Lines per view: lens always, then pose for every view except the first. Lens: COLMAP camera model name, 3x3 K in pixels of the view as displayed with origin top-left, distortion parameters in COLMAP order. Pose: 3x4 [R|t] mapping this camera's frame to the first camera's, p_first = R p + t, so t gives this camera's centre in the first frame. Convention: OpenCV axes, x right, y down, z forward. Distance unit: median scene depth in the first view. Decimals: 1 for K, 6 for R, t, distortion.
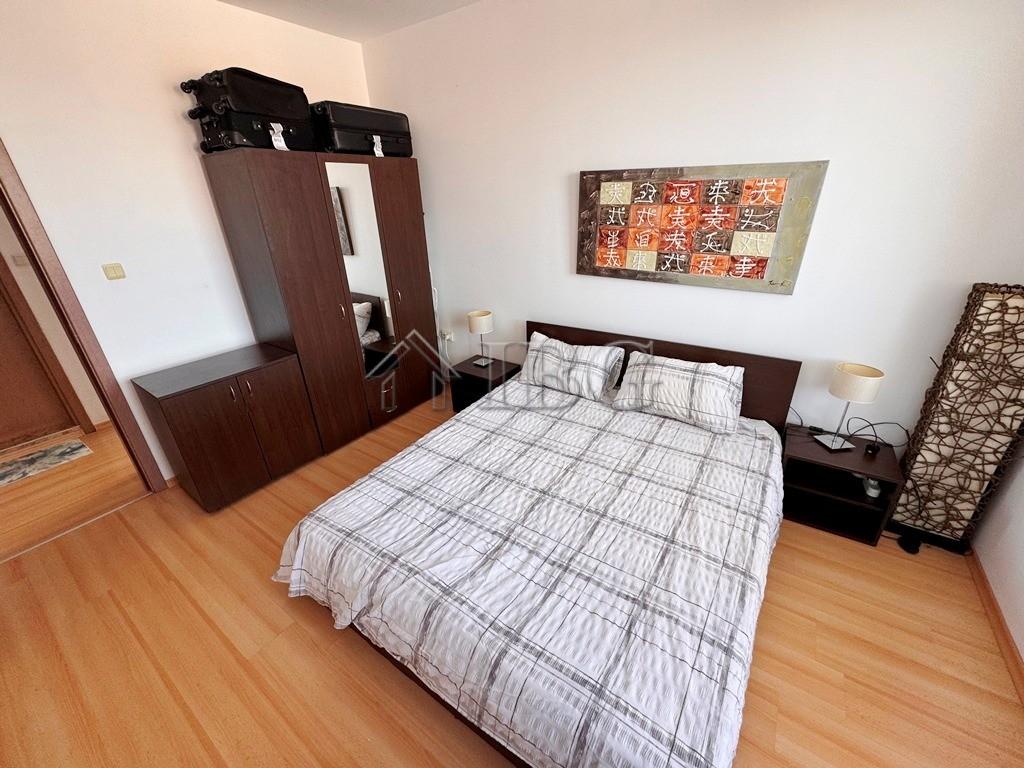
lens RADIAL K [[407.9, 0, 511.5], [0, 407.9, 381.4], [0, 0, 1]] dist [-0.003211, 0.000215]
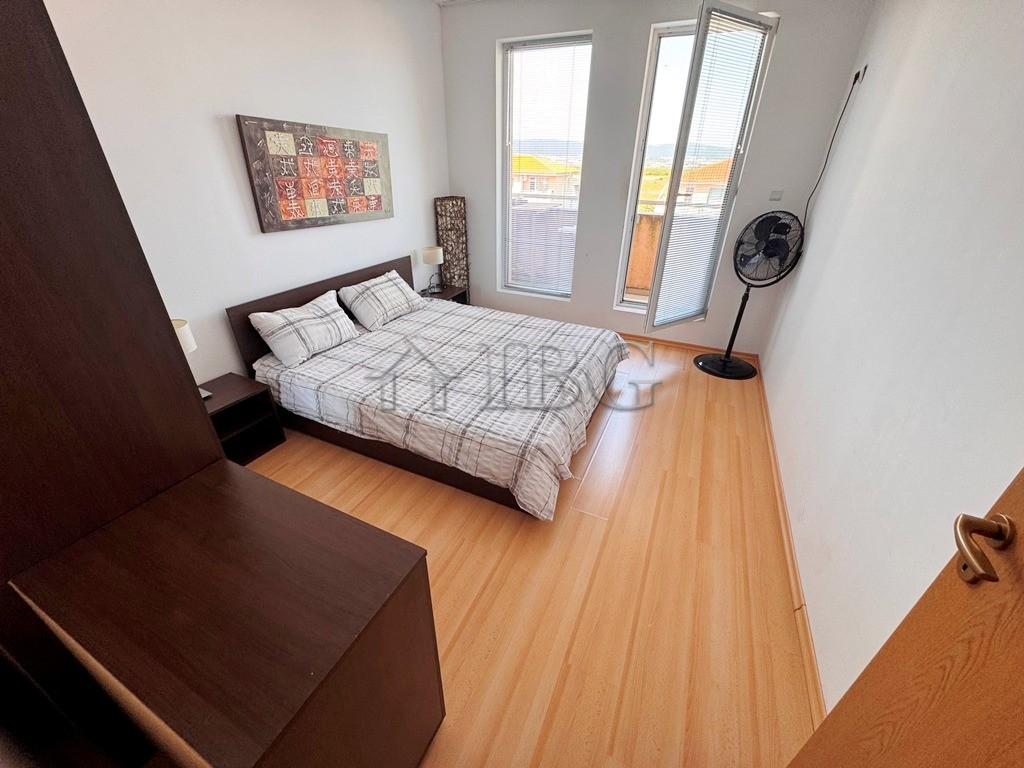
lens RADIAL K [[407.9, 0, 511.5], [0, 407.9, 381.4], [0, 0, 1]] dist [-0.003211, 0.000215]
pose [[-0.167819, -0.439956, 0.882199, -1.077288], [0.397150, 0.788885, 0.468969, -0.254158], [-0.902280, 0.429067, 0.042339, 0.732263]]
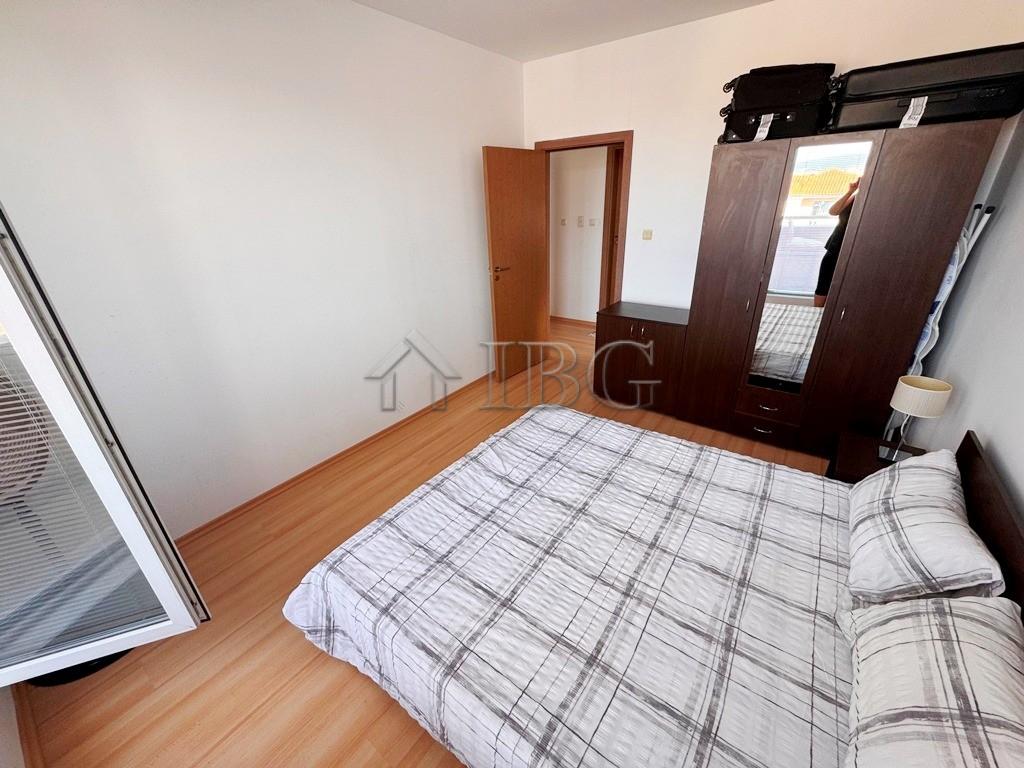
lens RADIAL K [[407.9, 0, 511.5], [0, 407.9, 381.4], [0, 0, 1]] dist [-0.003211, 0.000215]
pose [[-0.037455, 0.444620, -0.894936, 0.693840], [-0.375807, 0.823555, 0.424885, -0.280704], [0.925941, 0.352237, 0.136245, 0.514586]]
